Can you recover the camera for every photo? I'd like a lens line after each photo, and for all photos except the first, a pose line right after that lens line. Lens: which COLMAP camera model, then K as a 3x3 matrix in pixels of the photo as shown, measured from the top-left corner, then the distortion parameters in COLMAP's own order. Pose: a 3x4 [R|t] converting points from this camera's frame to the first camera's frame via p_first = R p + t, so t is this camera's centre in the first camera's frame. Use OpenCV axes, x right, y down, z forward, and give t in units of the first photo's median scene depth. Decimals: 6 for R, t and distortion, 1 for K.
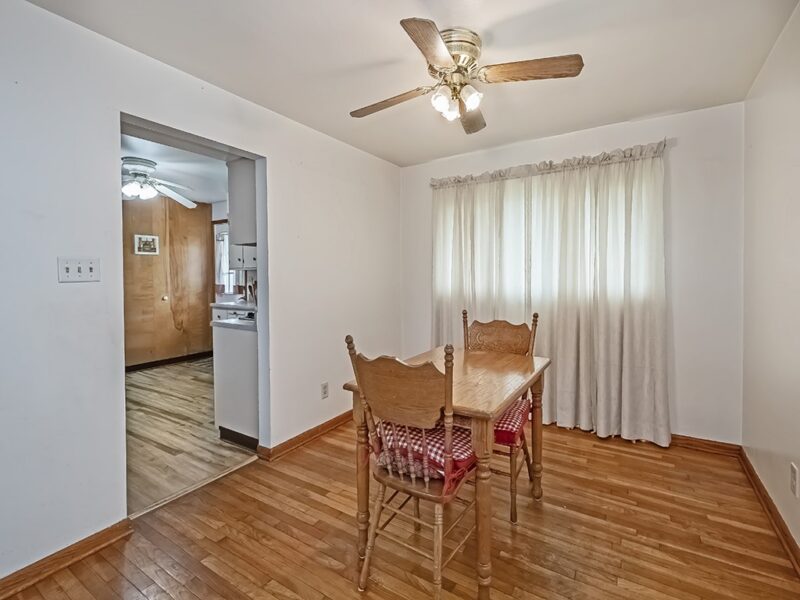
lens RADIAL K [[354.6, 0, 401.9], [0, 354.6, 285.0], [0, 0, 1]] dist [0.002292, 0.000073]
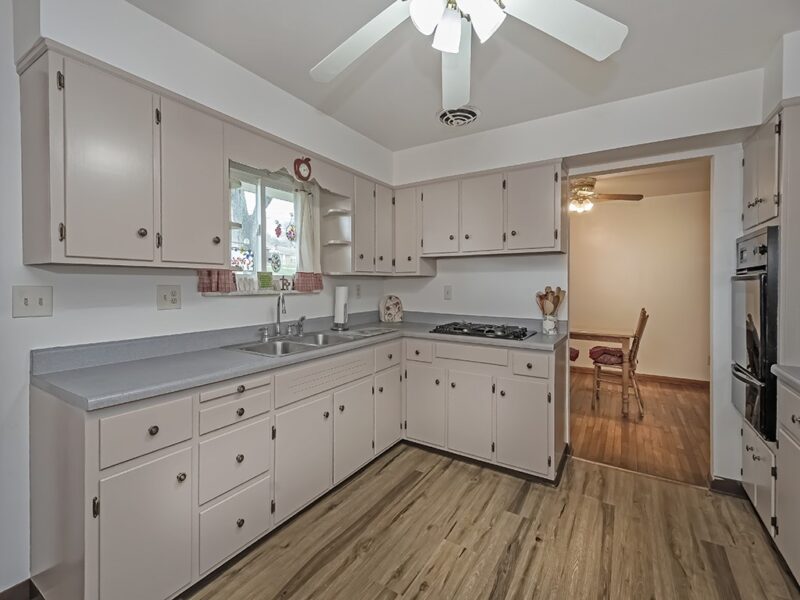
lens RADIAL K [[354.6, 0, 401.9], [0, 354.6, 285.0], [0, 0, 1]] dist [0.002292, 0.000073]
pose [[0.021858, 0.004347, 0.999752, -1.405797], [0.014682, 0.999881, -0.004668, -0.036666], [-0.999653, 0.014781, 0.021792, 1.393849]]
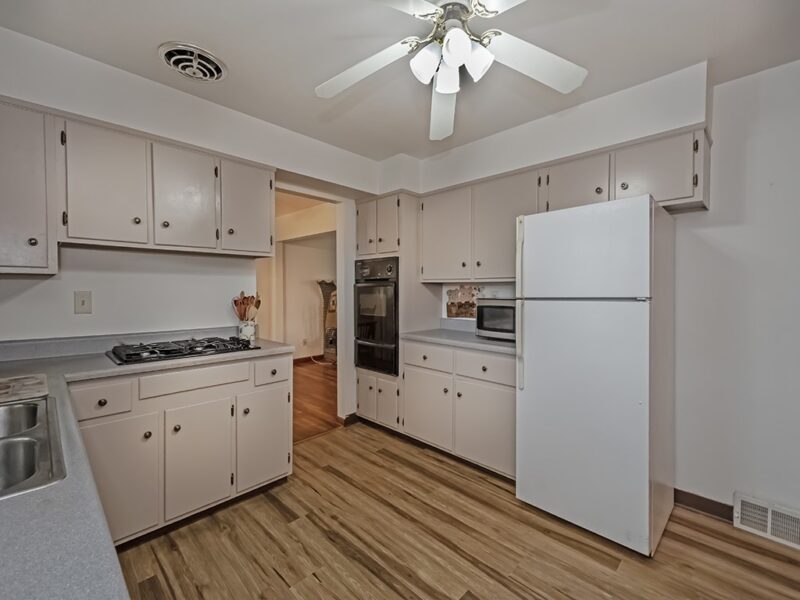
lens RADIAL K [[352.4, 0, 399.2], [0, 352.4, 293.1], [0, 0, 1]] dist [0.002208, 0.000060]
pose [[-0.973171, 0.002029, 0.230074, -1.025299], [0.008340, 0.999615, 0.026459, -0.048827], [-0.229932, 0.027668, -0.972813, 1.847677]]
